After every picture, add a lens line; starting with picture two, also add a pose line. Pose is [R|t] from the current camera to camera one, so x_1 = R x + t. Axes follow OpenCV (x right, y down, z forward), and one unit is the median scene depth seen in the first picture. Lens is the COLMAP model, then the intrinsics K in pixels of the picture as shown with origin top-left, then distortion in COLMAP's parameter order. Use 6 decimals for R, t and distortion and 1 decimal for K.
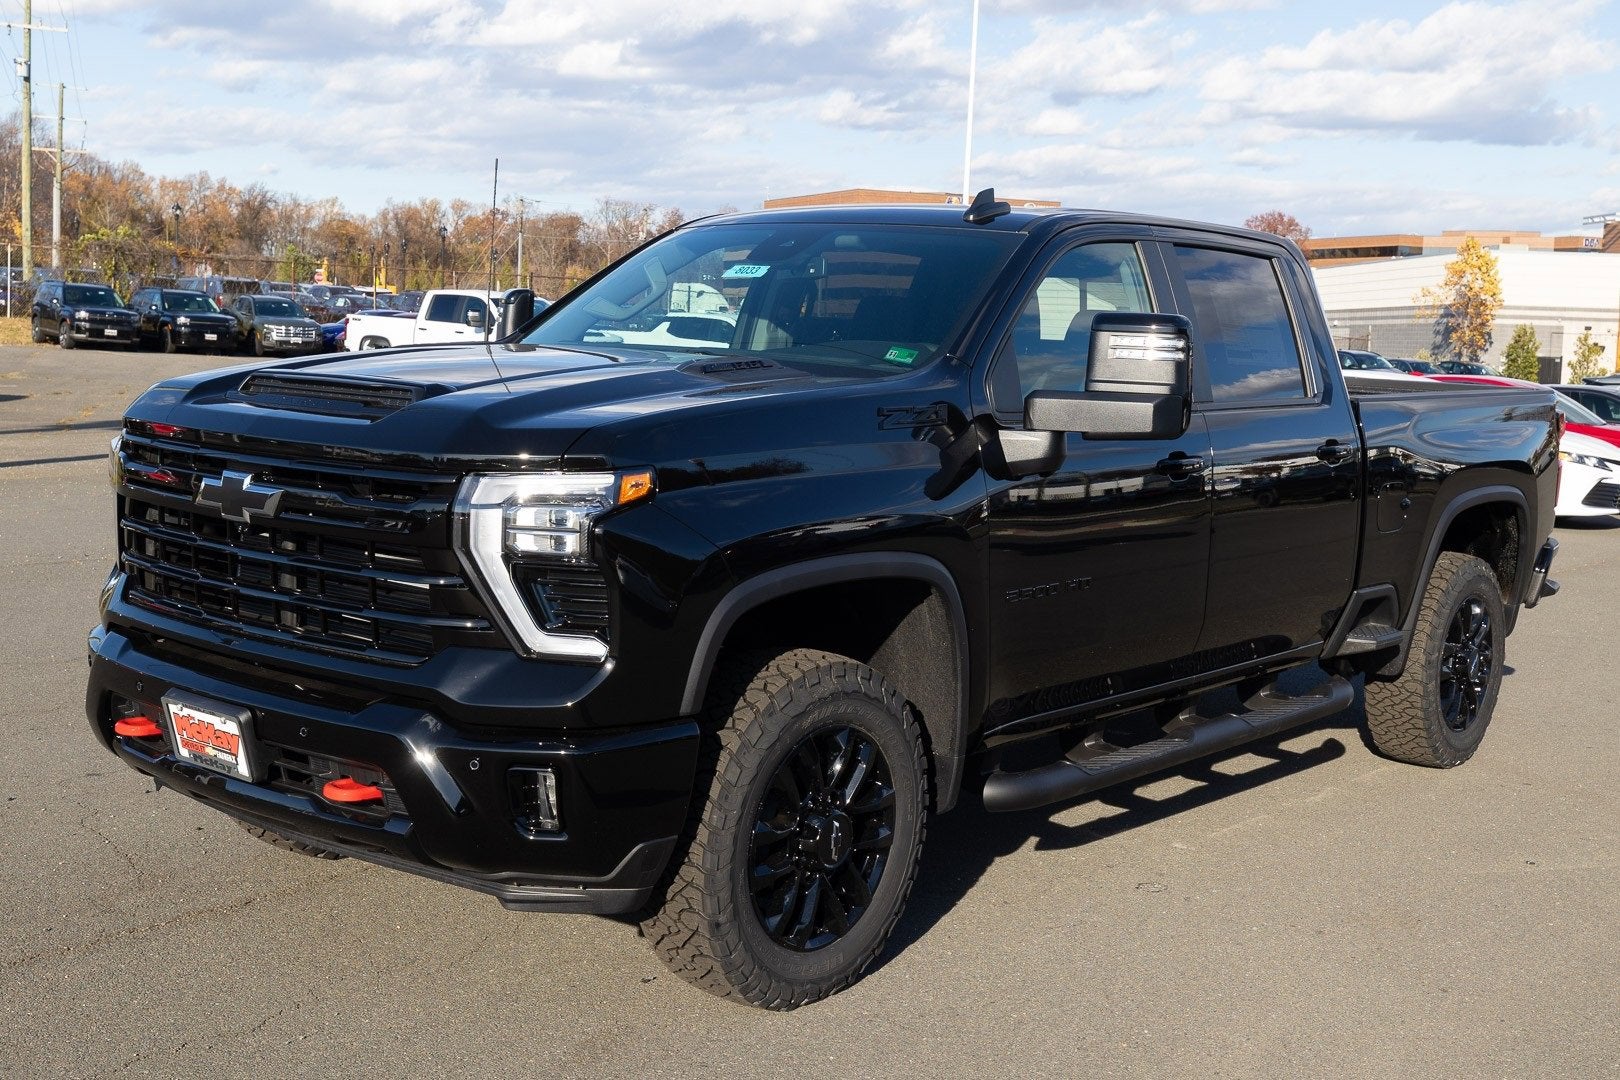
lens RADIAL K [[1994.2, 0, 804.2], [0, 1994.2, 585.4], [0, 0, 1]] dist [-0.005536, 0.000000]
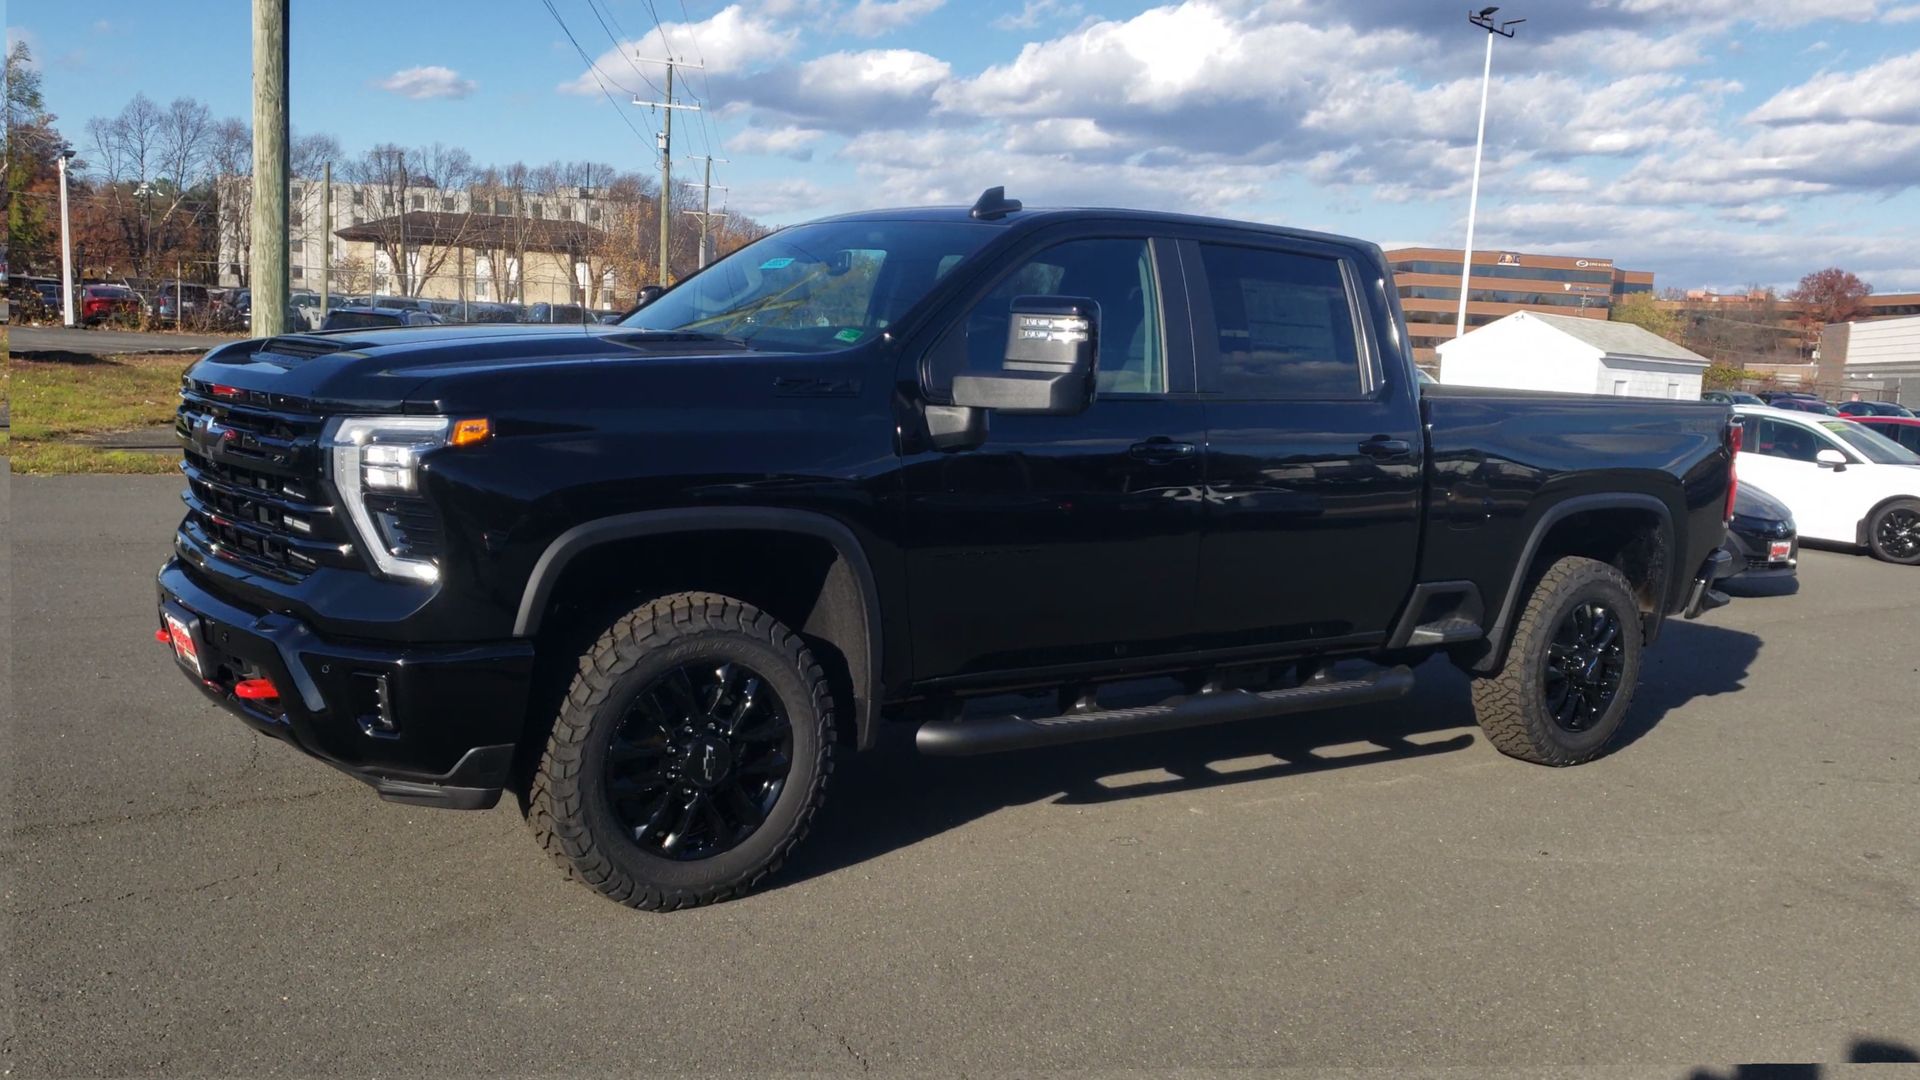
lens RADIAL K [[1757.0, 0, 962.0], [0, 1757.0, 640.9], [0, 0, 1]] dist [0.040869, 0.000000]
pose [[0.974977, 0.048348, -0.216986, 0.336797], [-0.043563, 0.998692, 0.026786, 0.024729], [0.217998, -0.016664, 0.975807, 0.066941]]
